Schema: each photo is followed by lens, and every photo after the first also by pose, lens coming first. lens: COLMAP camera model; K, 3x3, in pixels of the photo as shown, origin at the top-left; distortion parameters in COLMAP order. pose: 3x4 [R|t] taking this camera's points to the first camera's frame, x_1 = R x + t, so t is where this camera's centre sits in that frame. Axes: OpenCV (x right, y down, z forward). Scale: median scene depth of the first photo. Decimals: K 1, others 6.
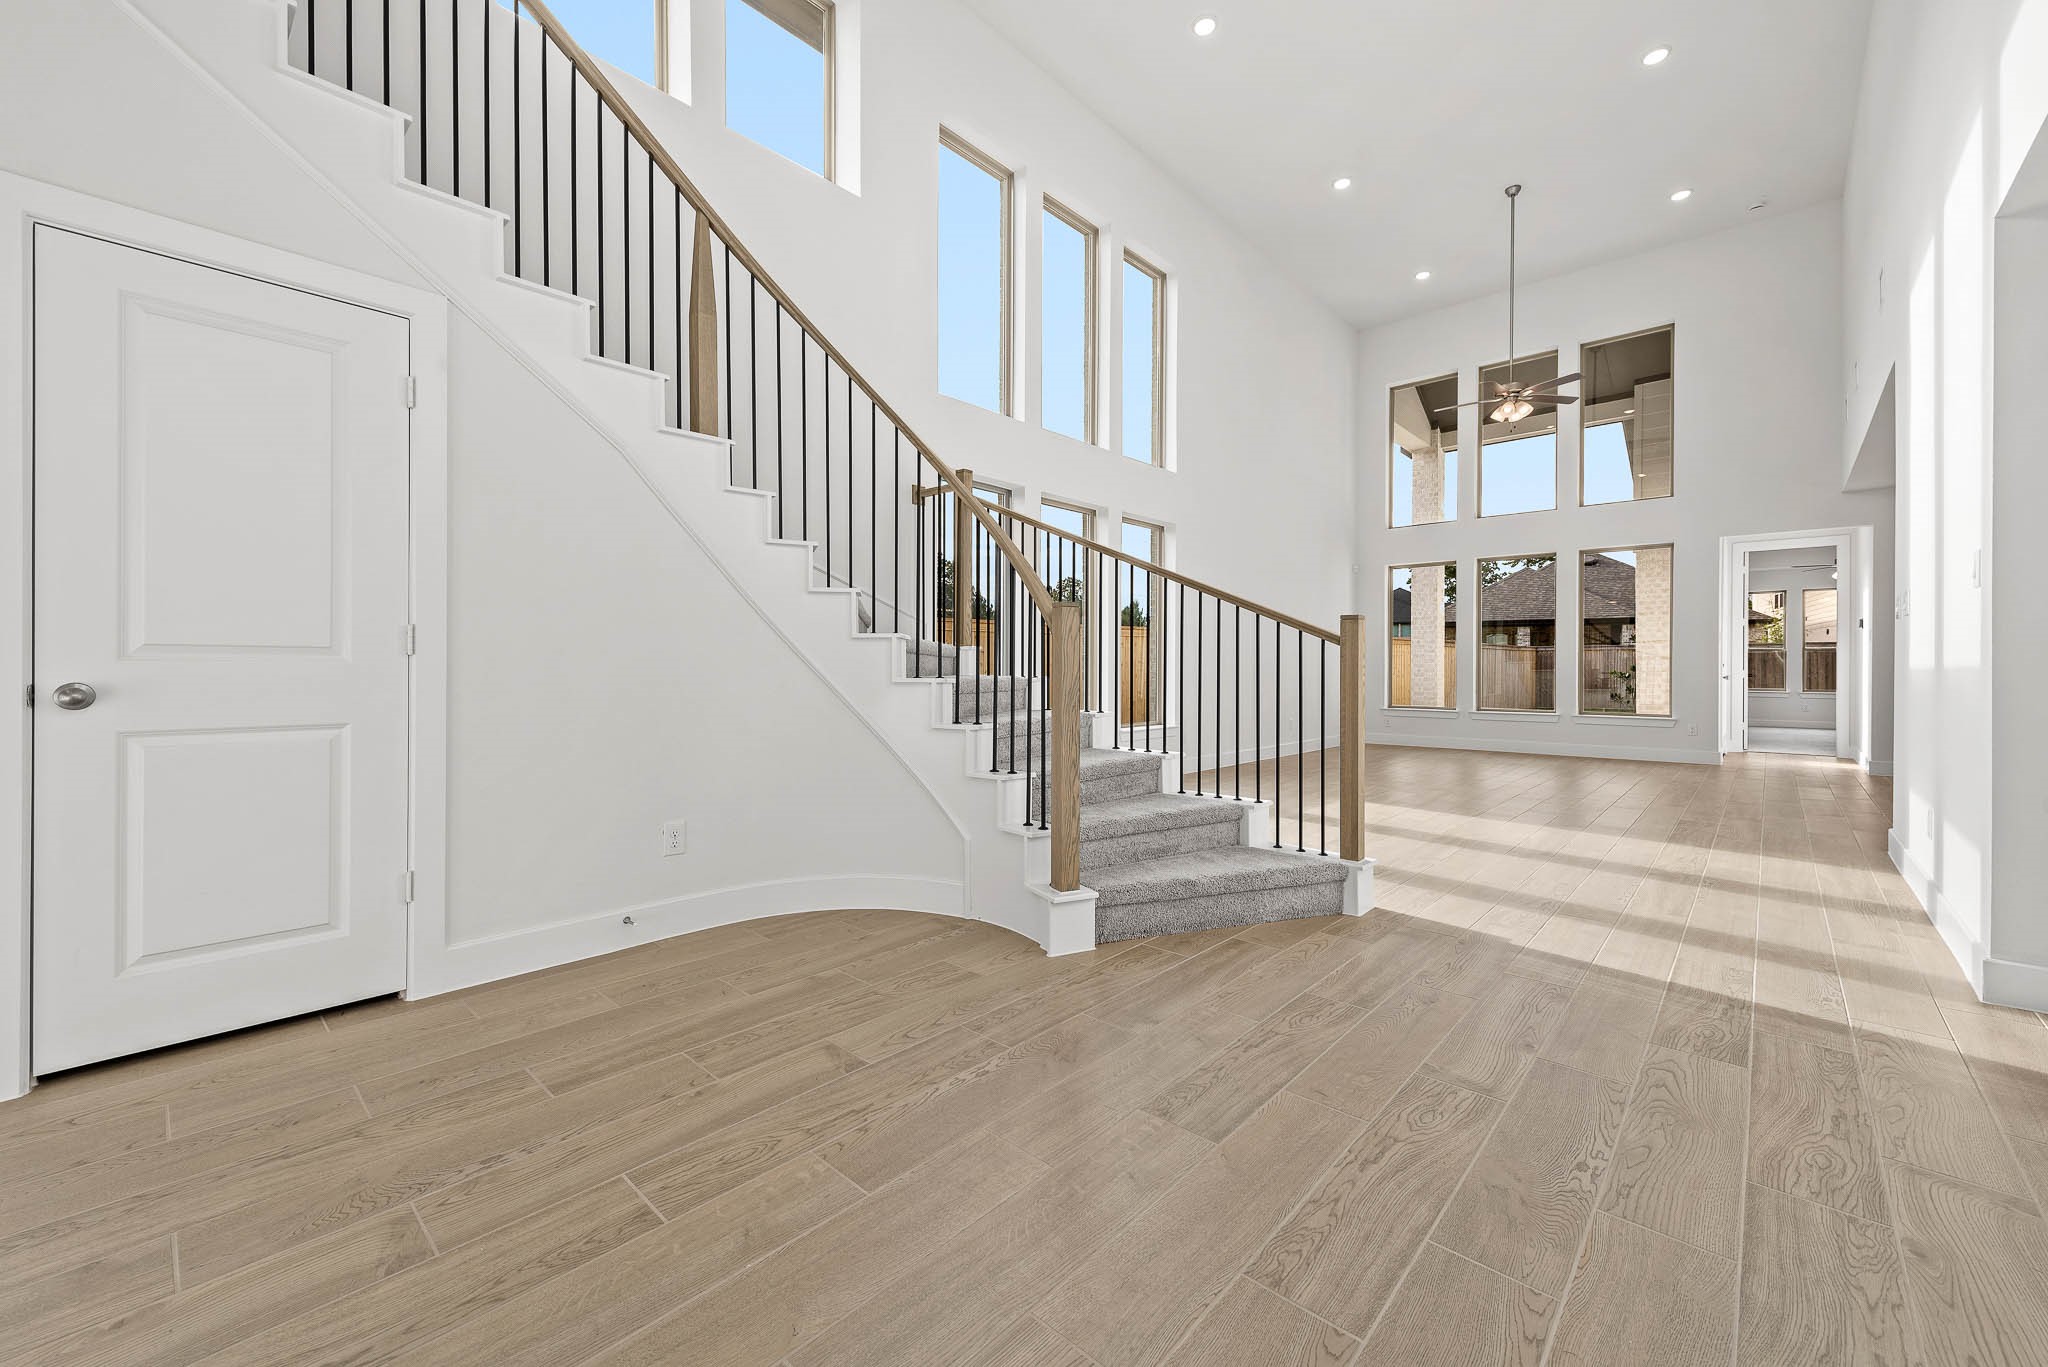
lens RADIAL K [[810.6, 0, 1028.4], [0, 810.6, 670.7], [0, 0, 1]] dist [0.014260, -0.003739]
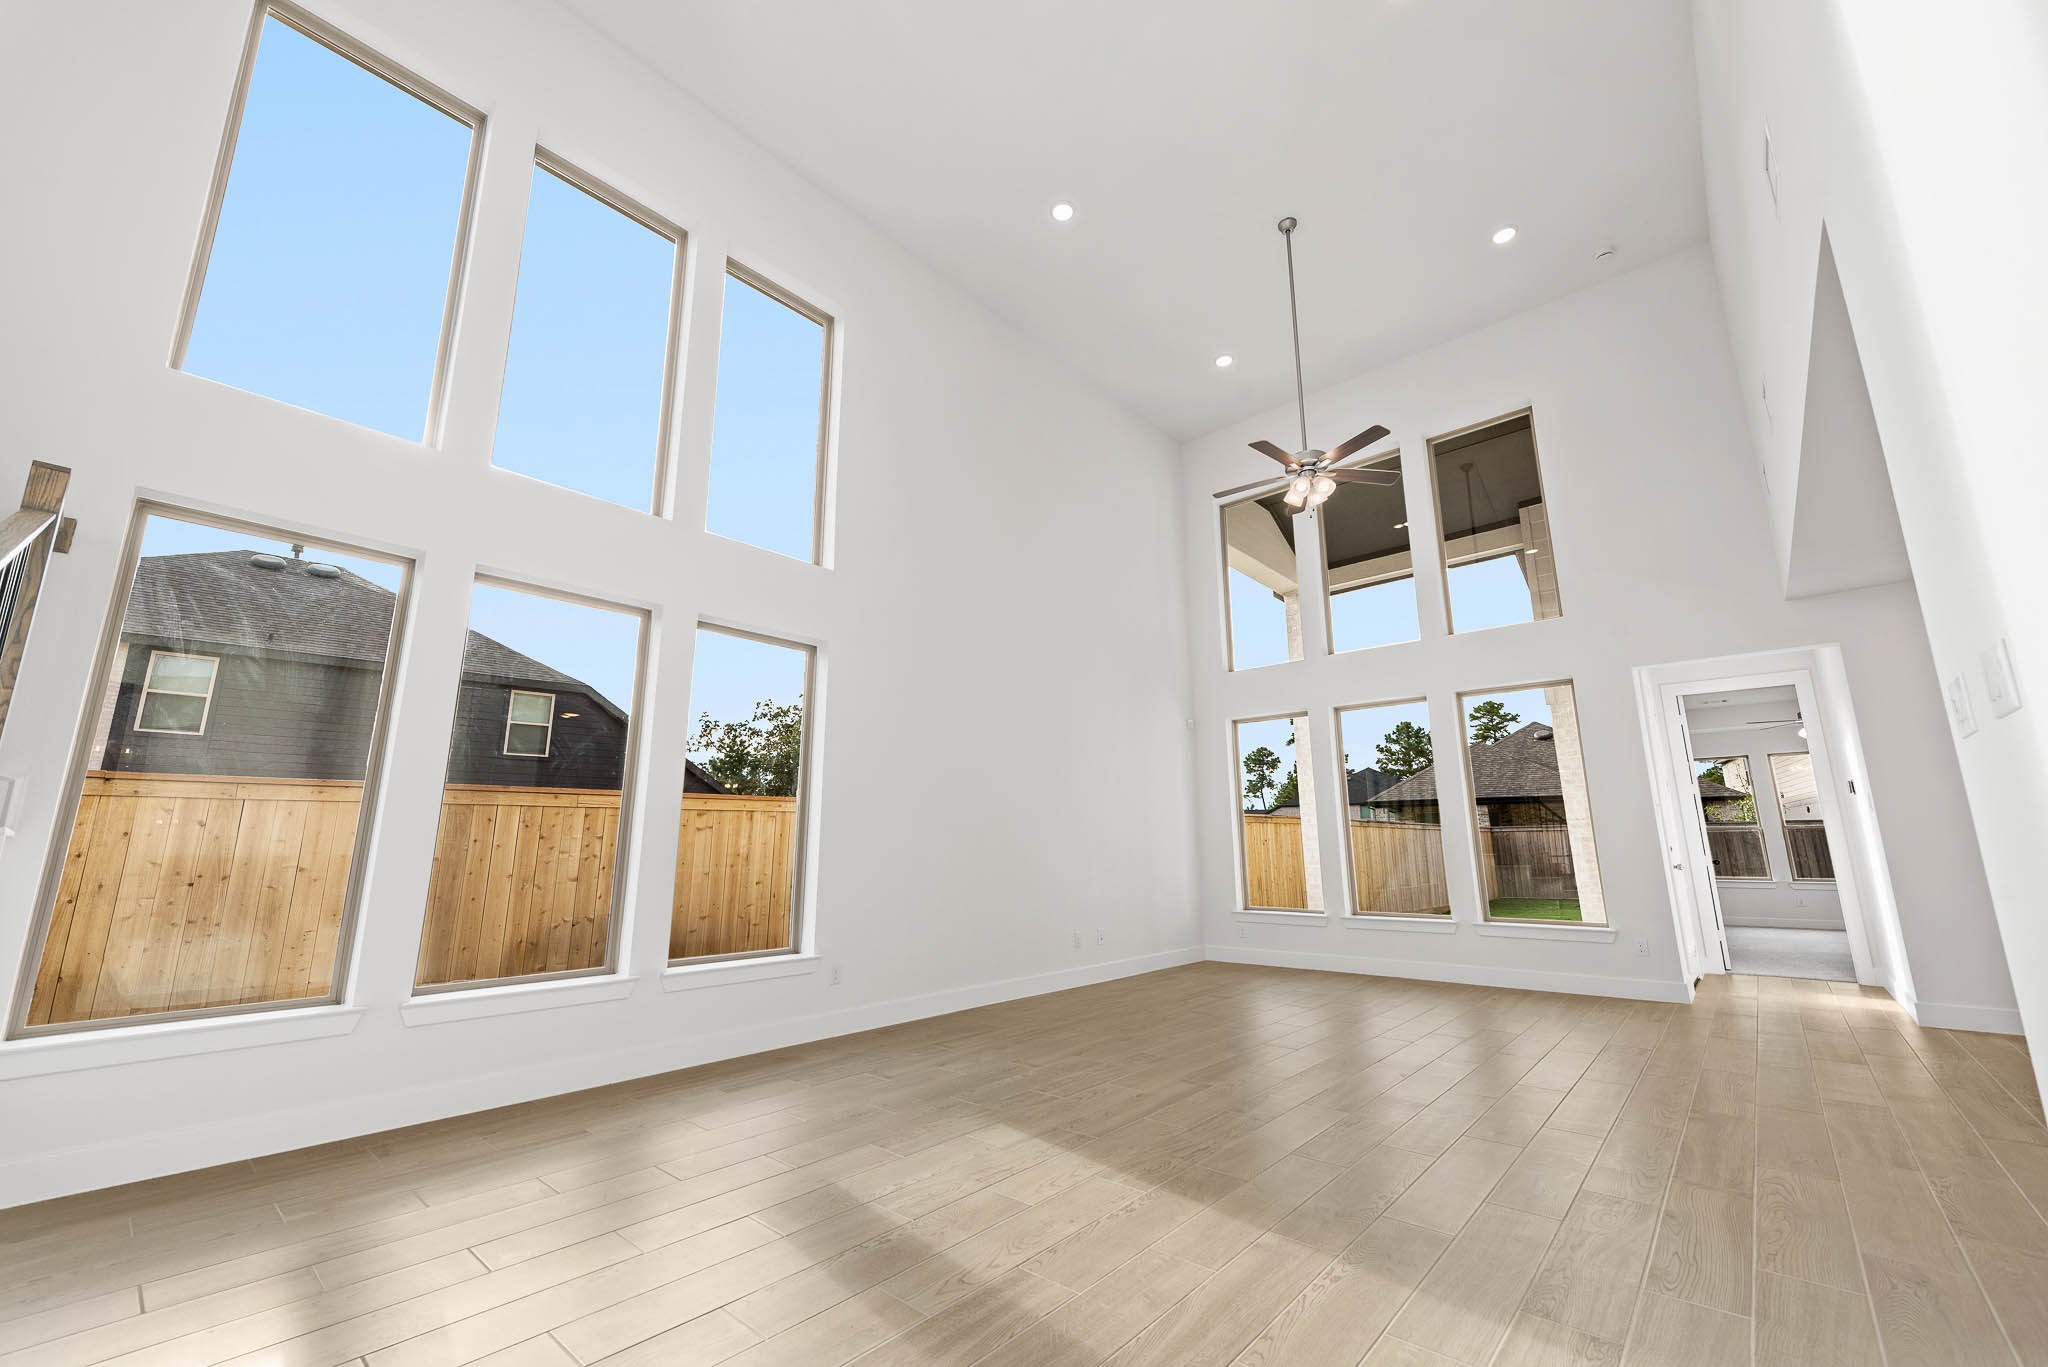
lens RADIAL K [[810.6, 0, 1026.1], [0, 810.6, 682.0], [0, 0, 1]] dist [0.014260, -0.003739]
pose [[0.999846, -0.004416, 0.016966, 0.264531], [0.007890, 0.977546, -0.210574, -0.003056], [-0.015655, 0.210675, 0.977431, 0.271848]]
